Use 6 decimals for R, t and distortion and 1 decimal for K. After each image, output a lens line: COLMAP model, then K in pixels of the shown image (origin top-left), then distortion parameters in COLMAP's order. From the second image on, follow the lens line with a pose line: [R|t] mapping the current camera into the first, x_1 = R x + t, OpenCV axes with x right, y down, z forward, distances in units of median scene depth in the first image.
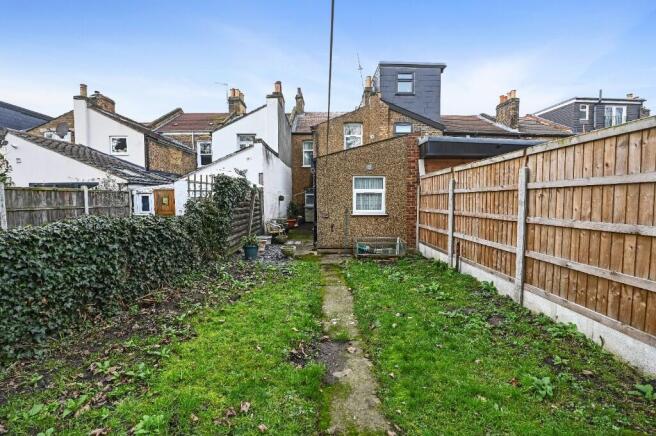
lens RADIAL K [[260.5, 0, 328.0], [0, 260.5, 218.0], [0, 0, 1]] dist [-0.023437, 0.000642]
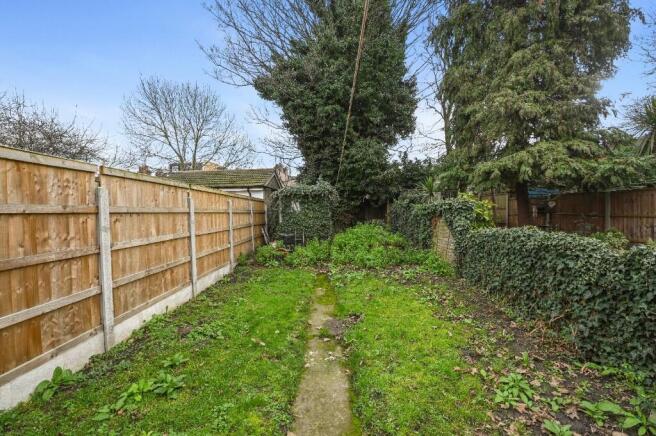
lens RADIAL K [[260.5, 0, 328.0], [0, 260.5, 218.0], [0, 0, 1]] dist [-0.023437, 0.000642]
pose [[-0.999416, 0.034133, -0.001323, 0.020658], [0.033884, 0.995521, 0.088258, -0.137932], [0.004330, 0.088162, -0.996097, 1.779534]]
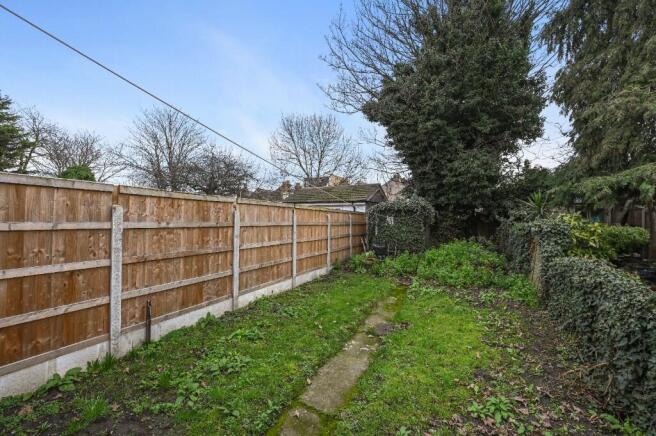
lens RADIAL K [[260.5, 0, 328.0], [0, 260.5, 218.0], [0, 0, 1]] dist [-0.023437, 0.000642]
pose [[-0.892548, 0.007449, 0.450891, -0.317786], [0.029470, 0.998690, 0.041837, -0.194380], [-0.449988, 0.050630, -0.891598, 1.968486]]
